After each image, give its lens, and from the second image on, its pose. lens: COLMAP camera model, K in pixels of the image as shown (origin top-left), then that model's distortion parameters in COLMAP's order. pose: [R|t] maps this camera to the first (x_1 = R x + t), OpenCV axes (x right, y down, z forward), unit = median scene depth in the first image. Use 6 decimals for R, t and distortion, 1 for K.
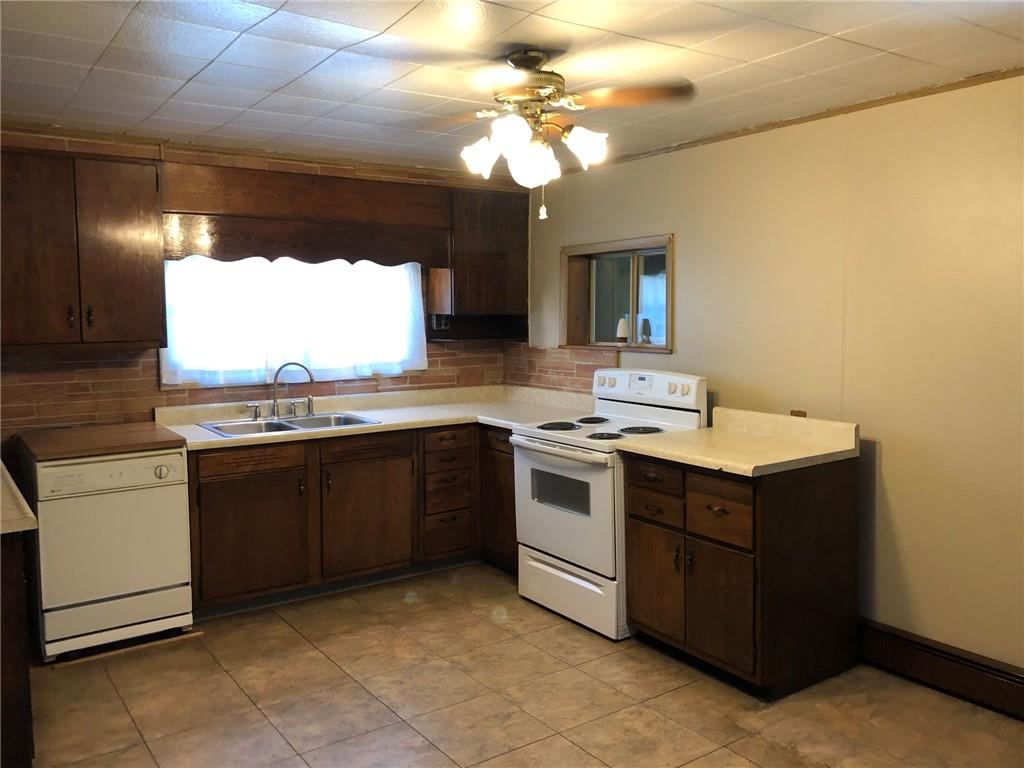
lens RADIAL K [[846.6, 0, 511.5], [0, 846.6, 387.8], [0, 0, 1]] dist [0.039723, -0.010996]
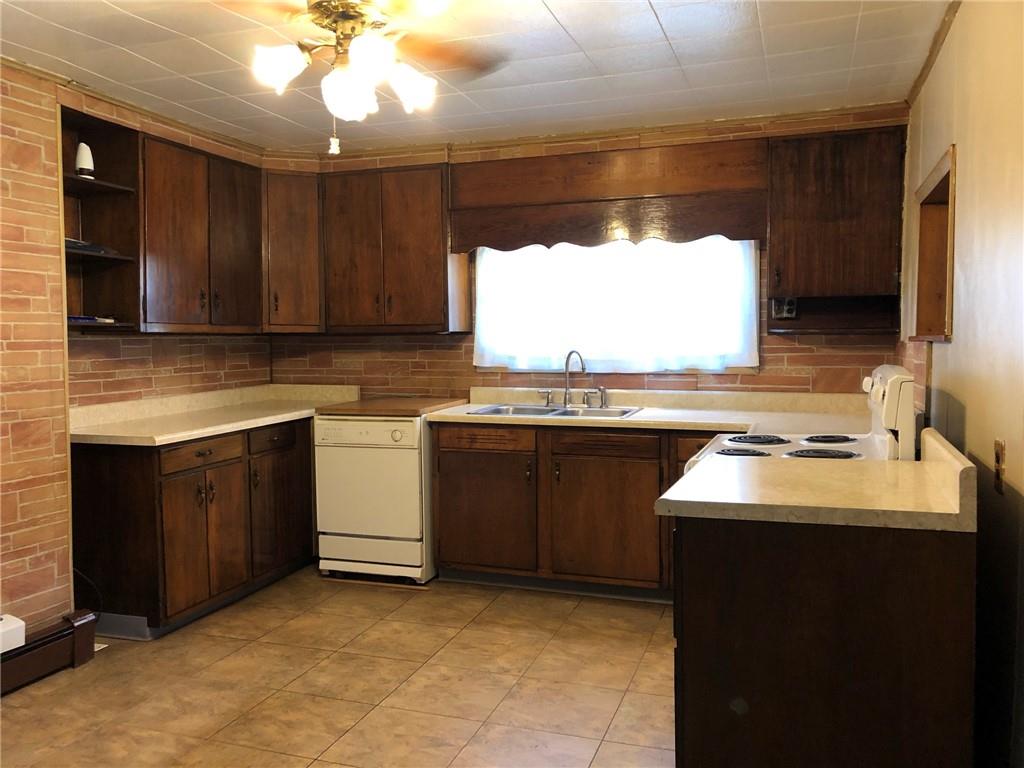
lens RADIAL K [[851.4, 0, 509.1], [0, 851.4, 400.1], [0, 0, 1]] dist [0.035719, -0.006618]
pose [[0.580693, 0.062433, -0.811725, 0.558906], [-0.074160, 0.996966, 0.023628, 0.011287], [0.810738, 0.046477, 0.583561, 0.421208]]
